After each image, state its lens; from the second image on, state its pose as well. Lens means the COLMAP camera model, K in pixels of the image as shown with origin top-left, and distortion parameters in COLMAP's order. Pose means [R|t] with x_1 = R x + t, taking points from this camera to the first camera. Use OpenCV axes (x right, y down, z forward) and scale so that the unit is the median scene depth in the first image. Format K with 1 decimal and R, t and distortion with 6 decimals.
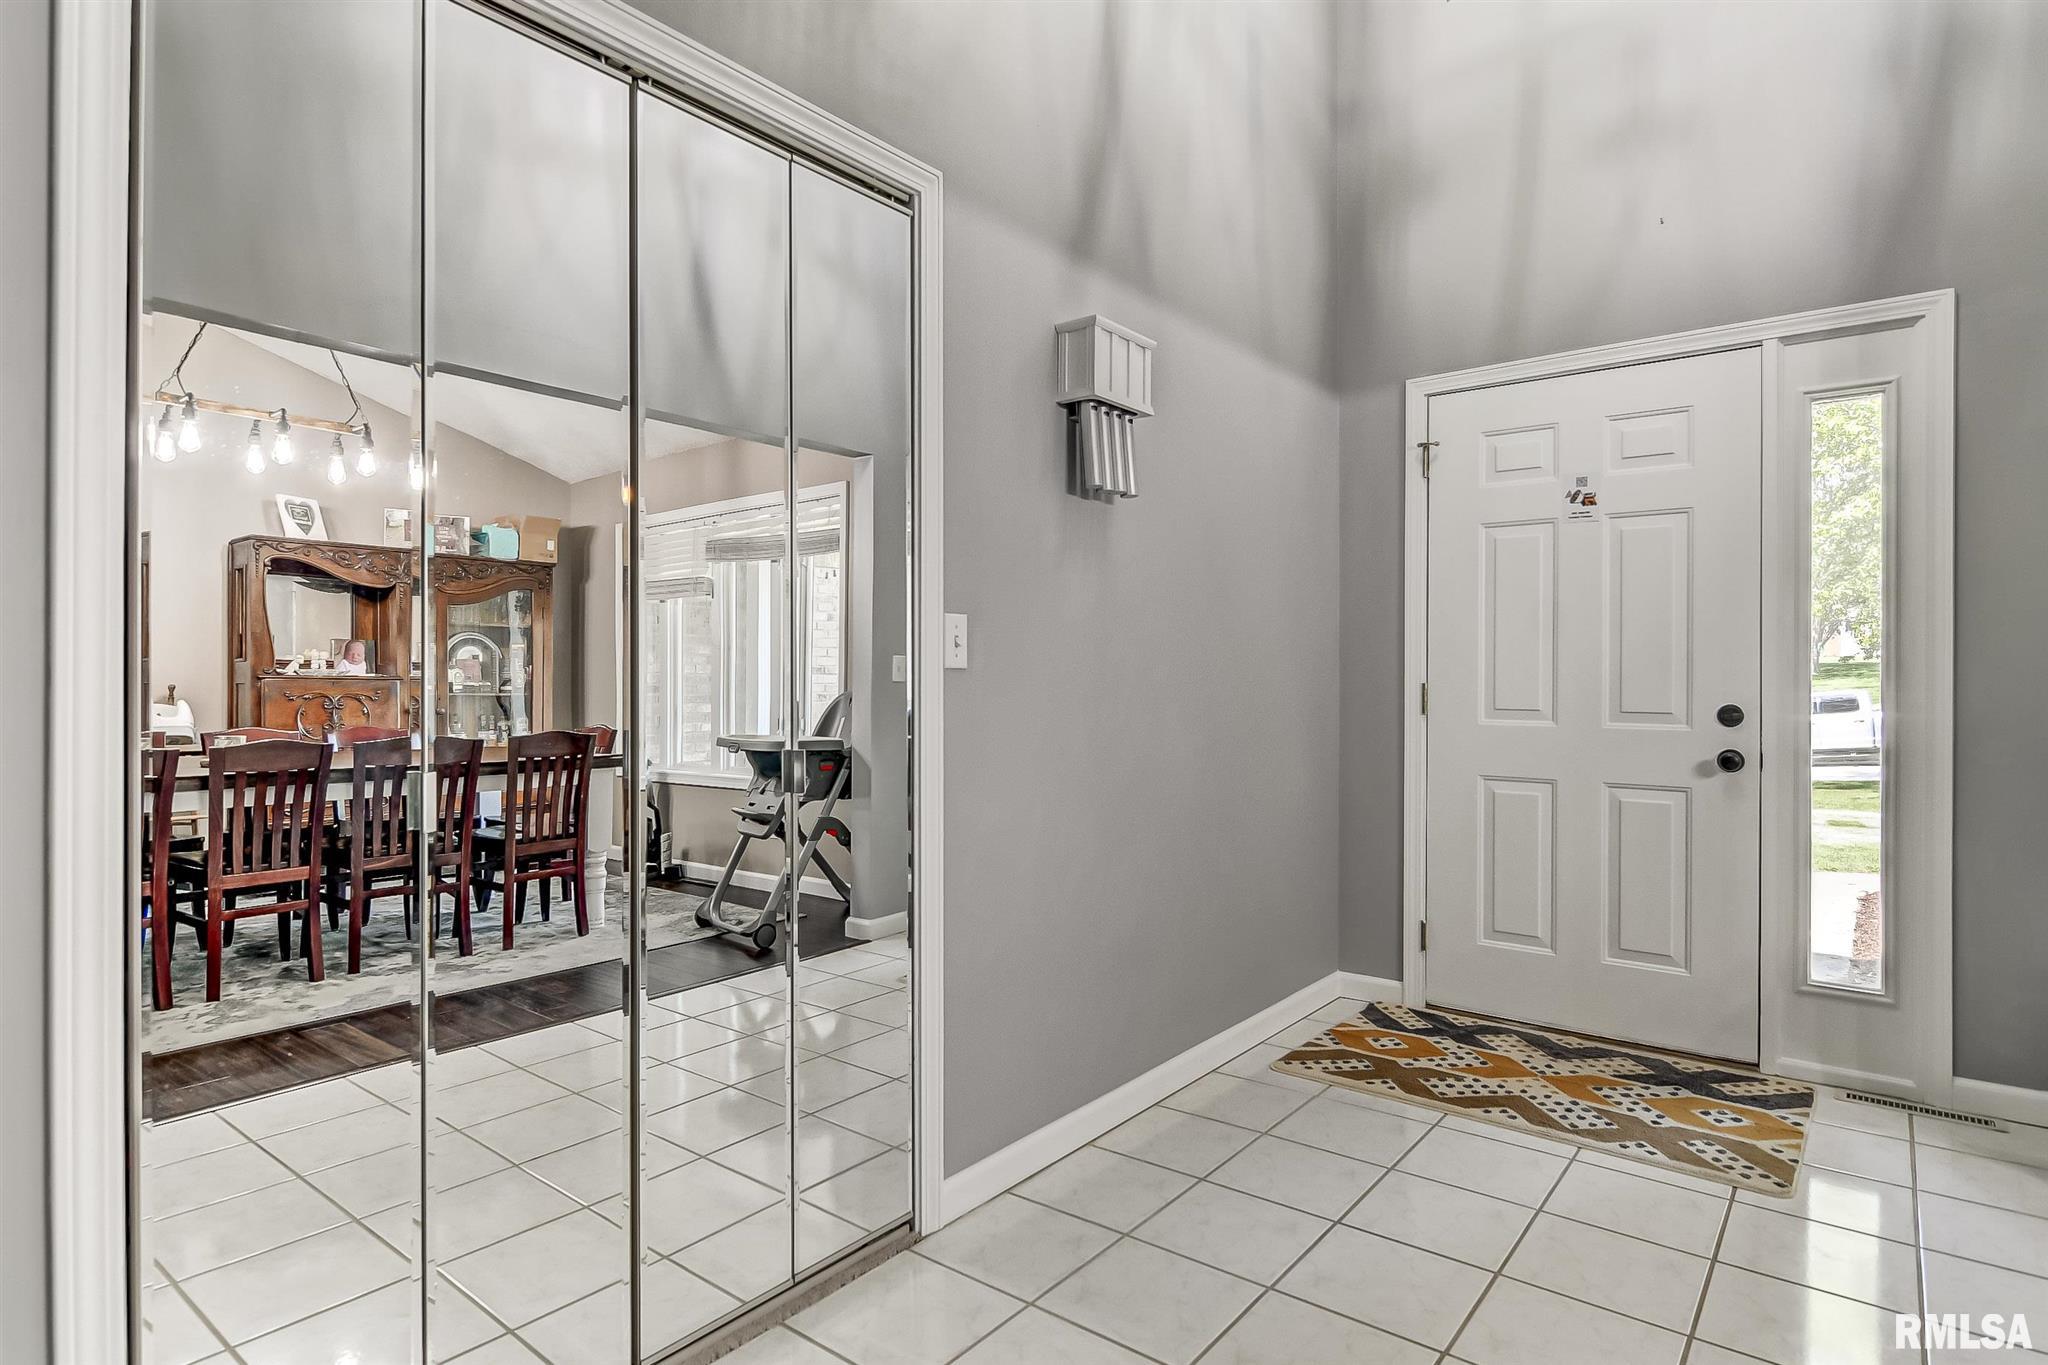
lens RADIAL K [[1099.3, 0, 1026.5], [0, 1099.3, 681.2], [0, 0, 1]] dist [0.023989, 0.000286]
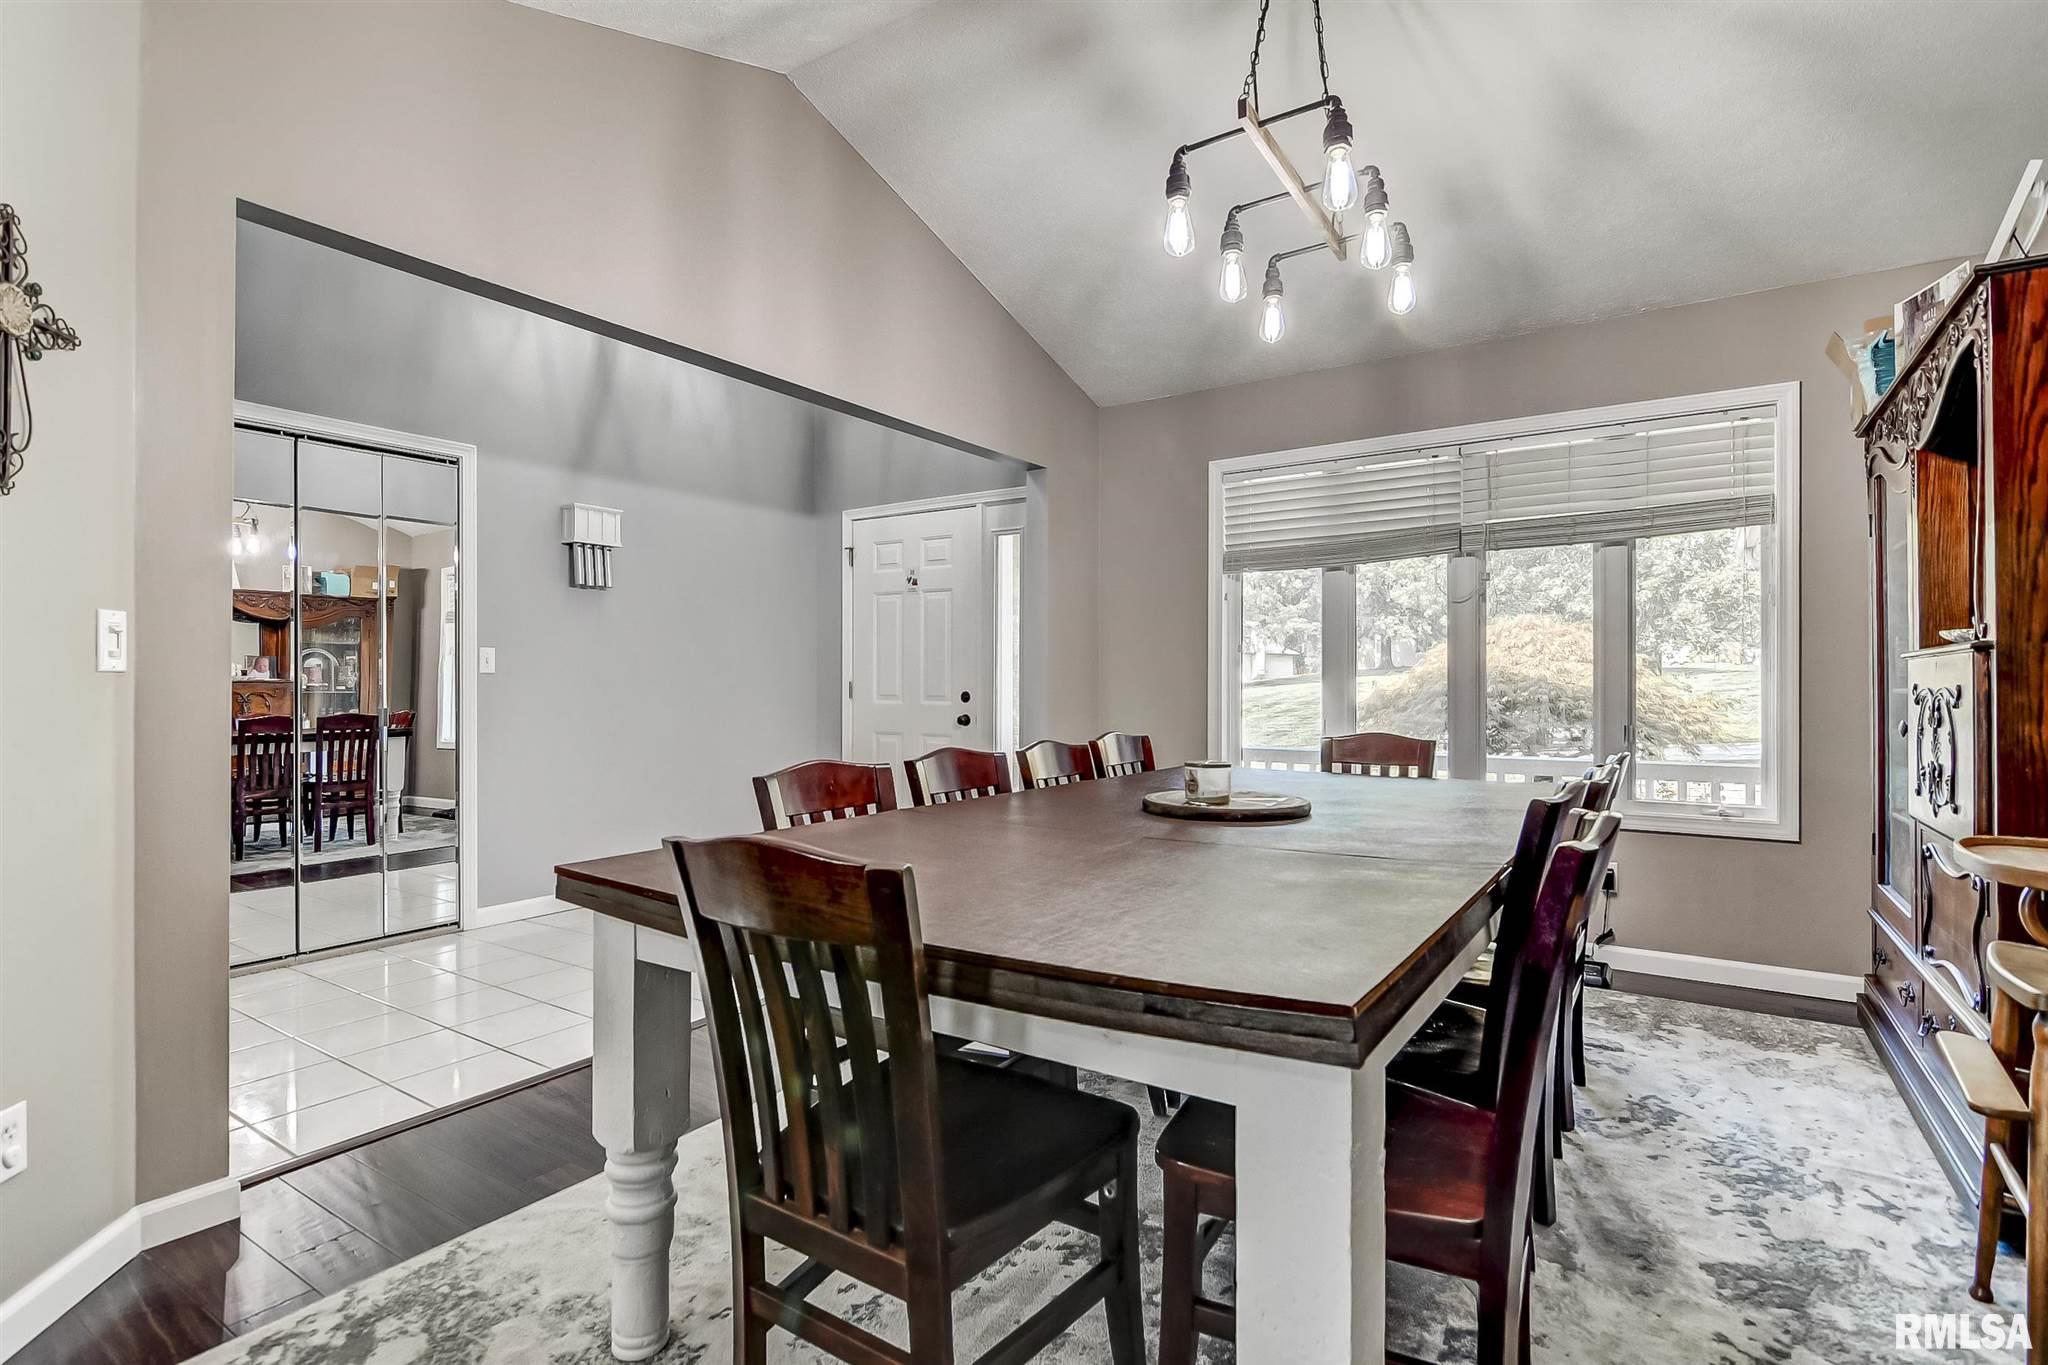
lens RADIAL K [[984.8, 0, 1018.4], [0, 984.8, 682.3], [0, 0, 1]] dist [0.004668, -0.006847]
pose [[0.997837, -0.004944, 0.065551, 0.545508], [0.005101, 0.999985, -0.002228, 0.009237], [-0.065539, 0.002558, 0.997847, -0.635631]]
